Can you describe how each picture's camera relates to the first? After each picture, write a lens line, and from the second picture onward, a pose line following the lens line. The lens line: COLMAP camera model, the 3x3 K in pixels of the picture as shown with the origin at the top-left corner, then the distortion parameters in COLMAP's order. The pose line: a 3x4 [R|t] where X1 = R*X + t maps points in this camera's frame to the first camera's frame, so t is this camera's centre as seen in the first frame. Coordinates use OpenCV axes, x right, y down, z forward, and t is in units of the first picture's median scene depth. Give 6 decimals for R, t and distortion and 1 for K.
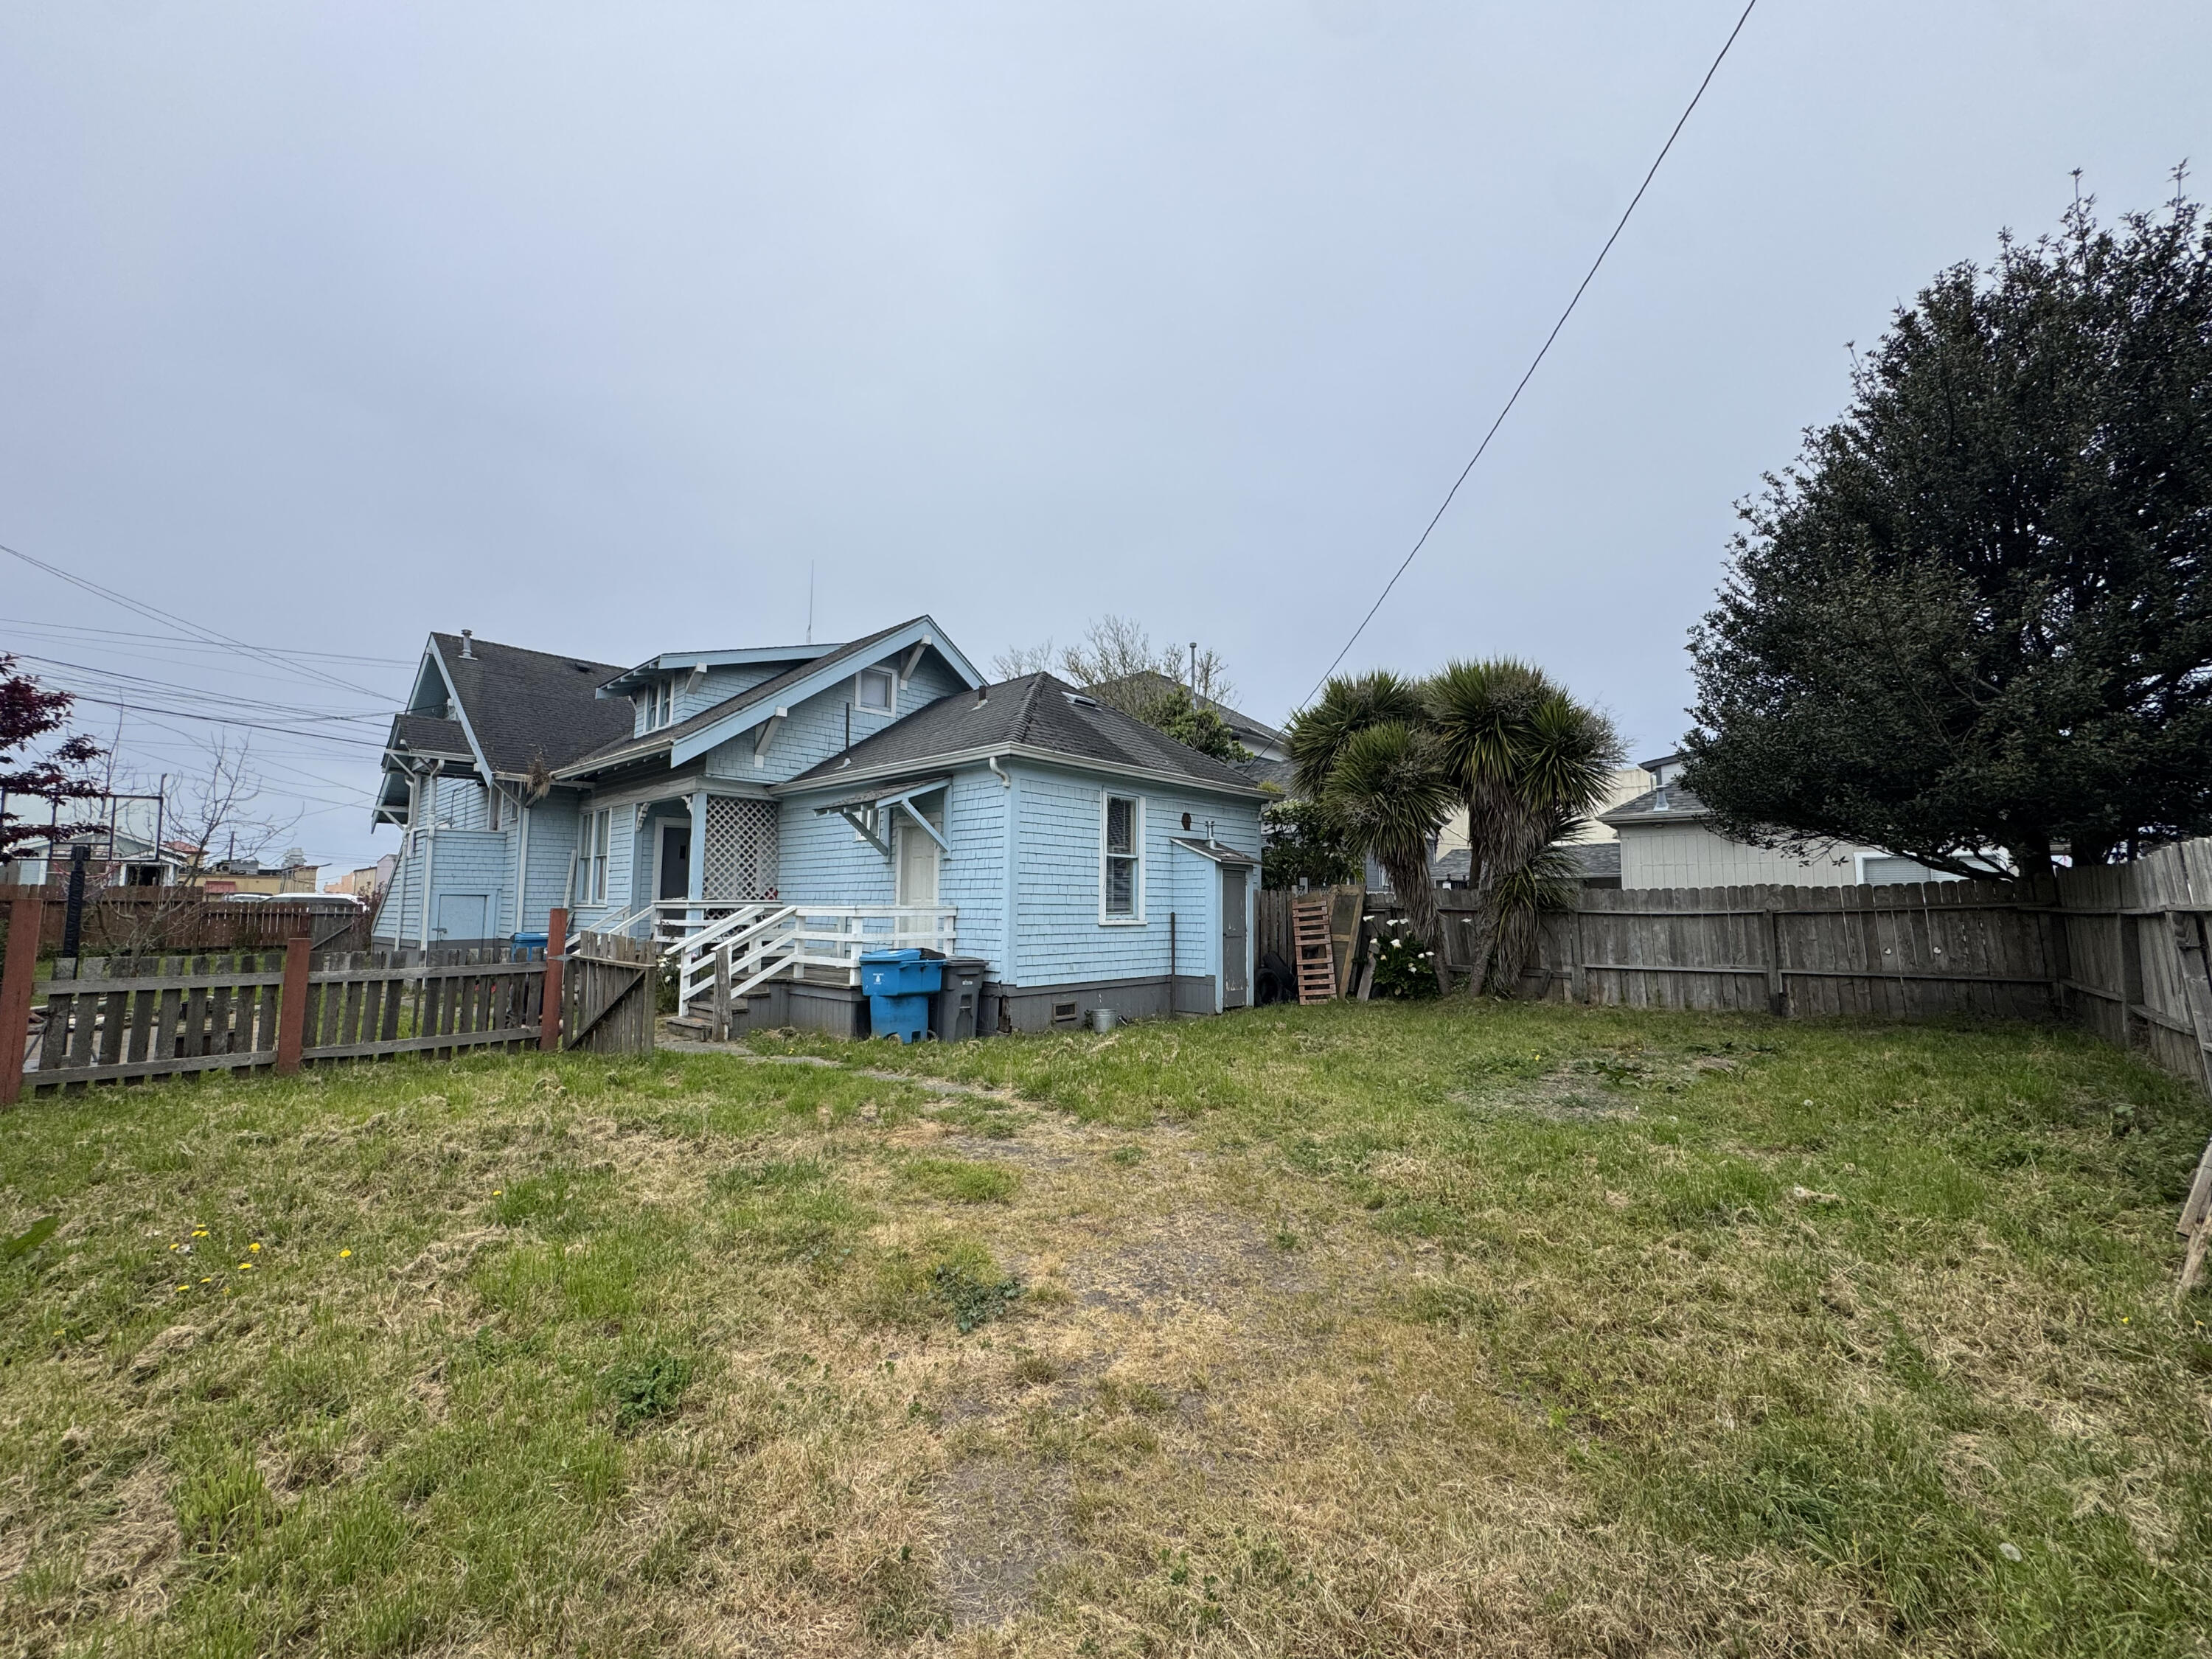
lens RADIAL K [[892.2, 0, 1105.4], [0, 892.2, 837.1], [0, 0, 1]] dist [0.002094, 0.000015]
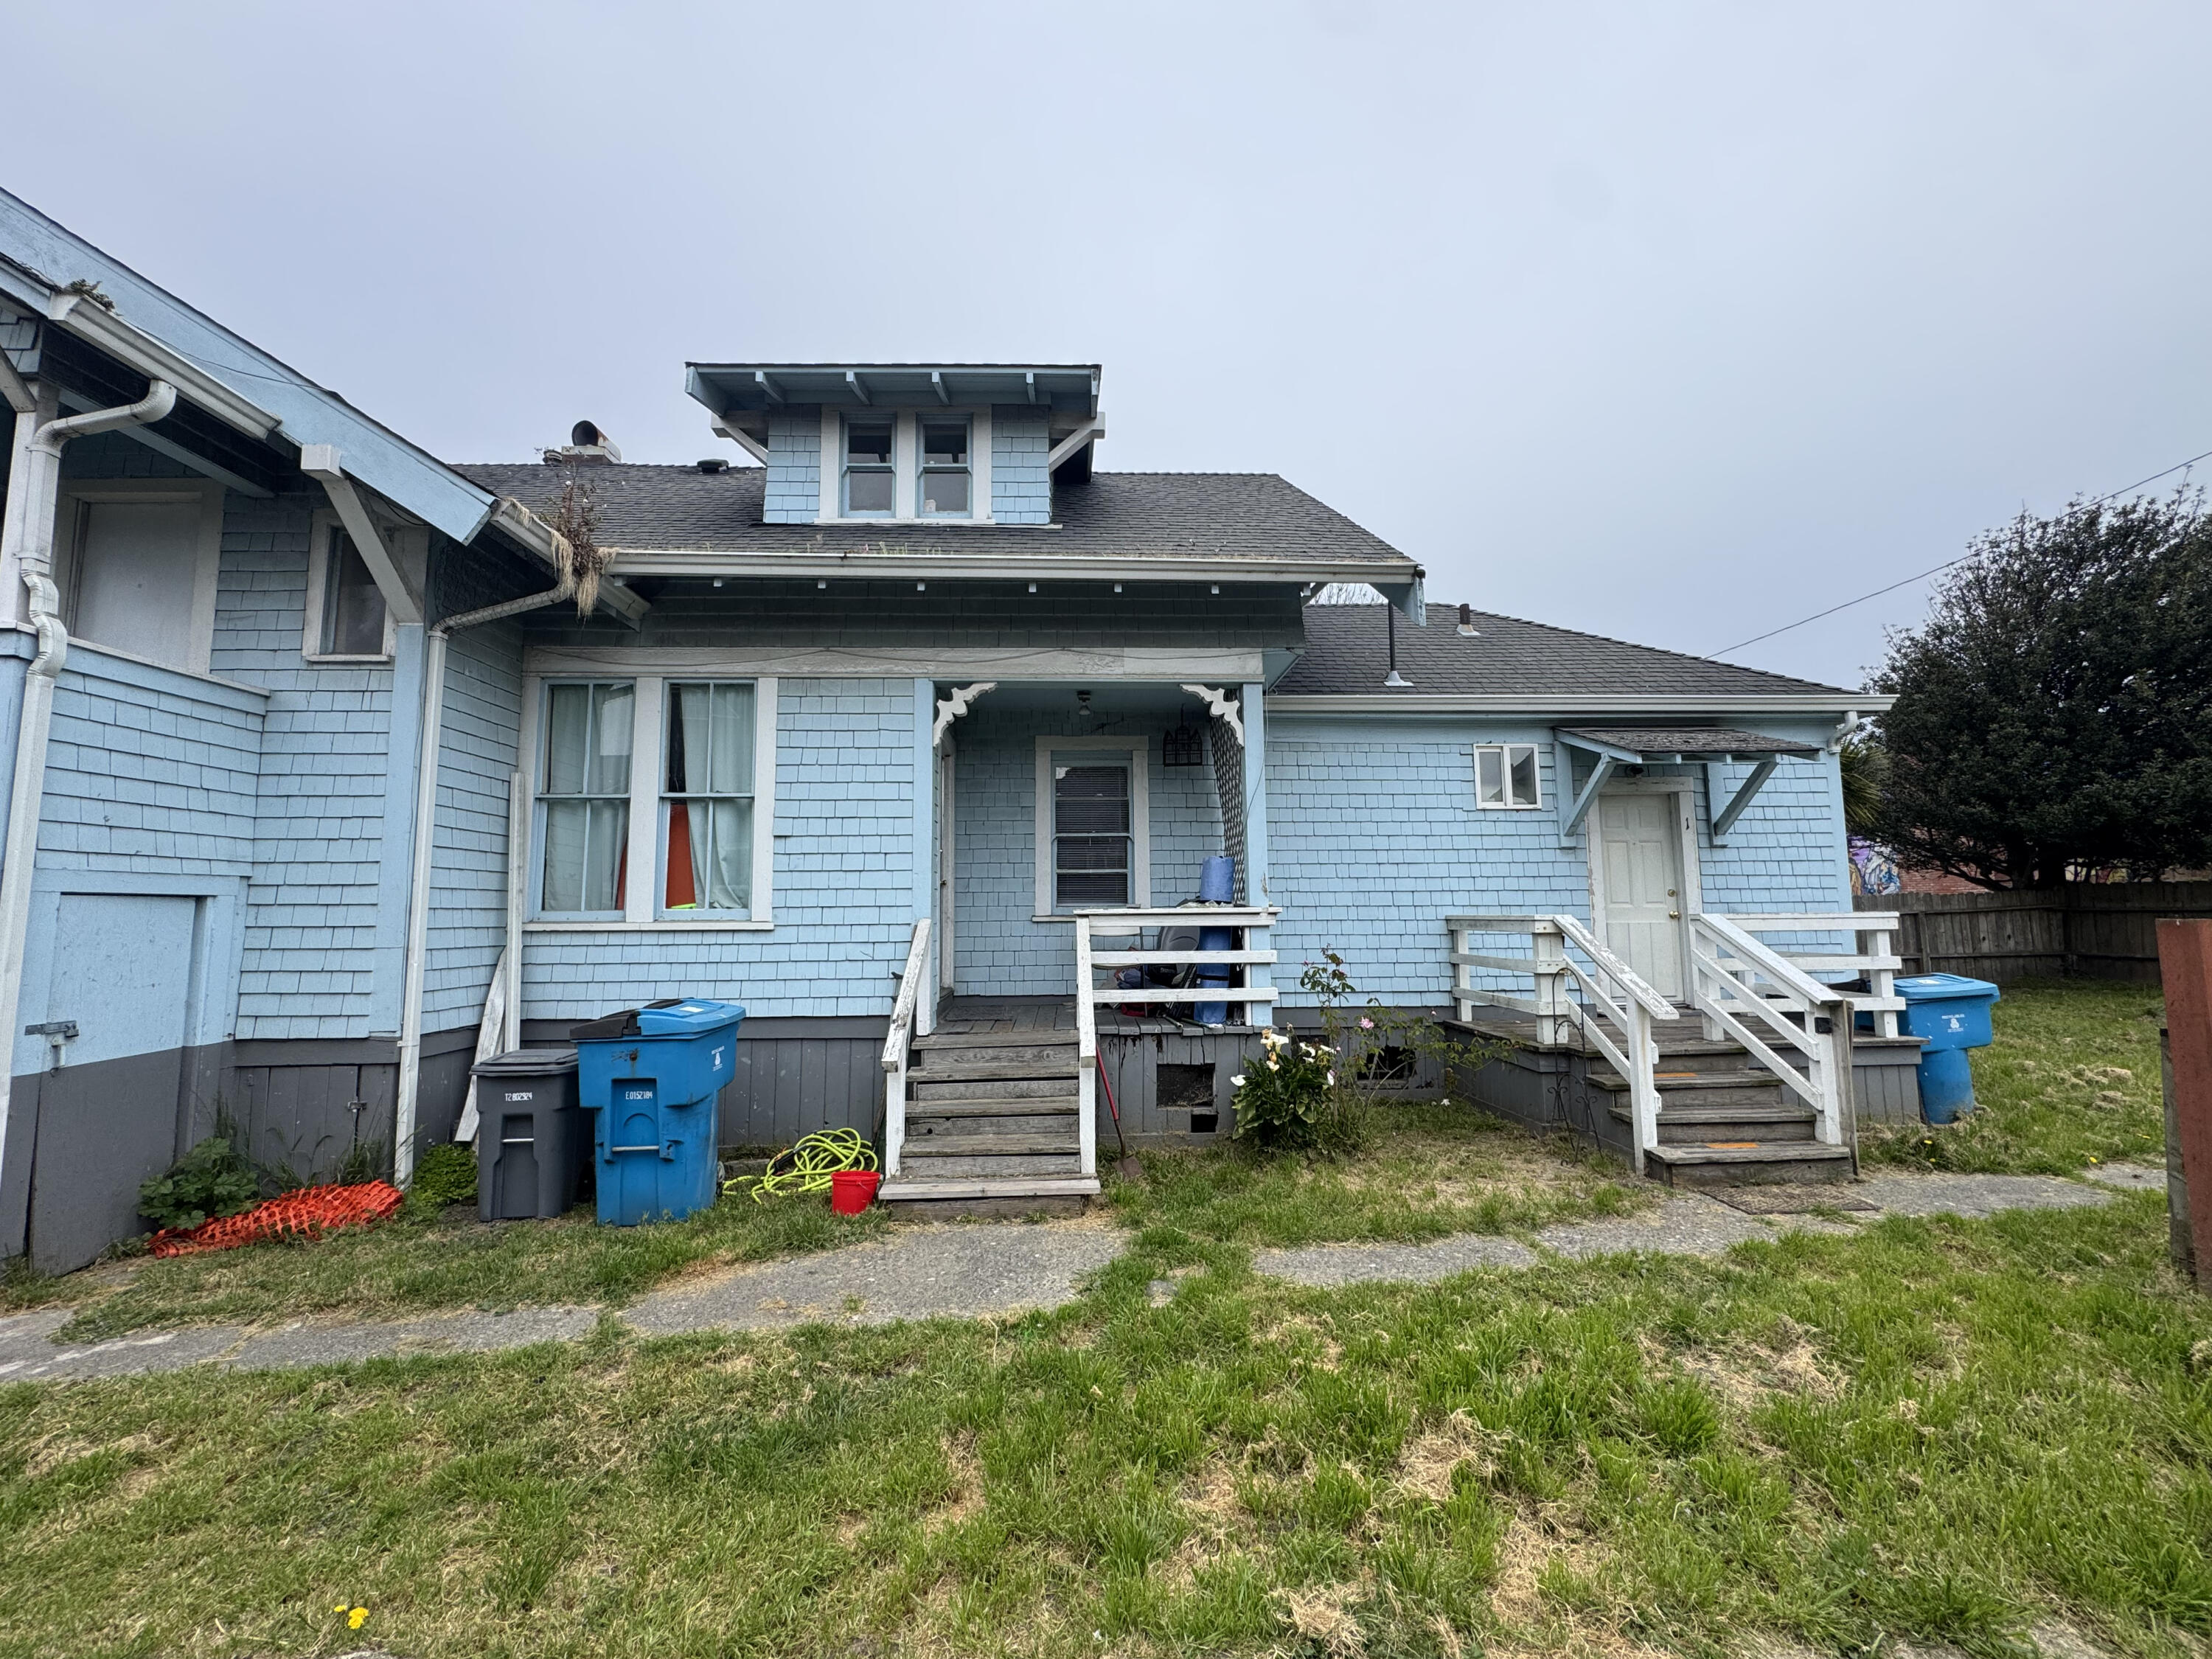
lens RADIAL K [[892.2, 0, 1107.4], [0, 892.2, 821.8], [0, 0, 1]] dist [0.002094, 0.000015]
pose [[0.696744, 0.065531, 0.714320, -1.170141], [-0.046967, 0.997849, -0.045731, 0.068427], [-0.715781, -0.001687, 0.698323, 0.977972]]
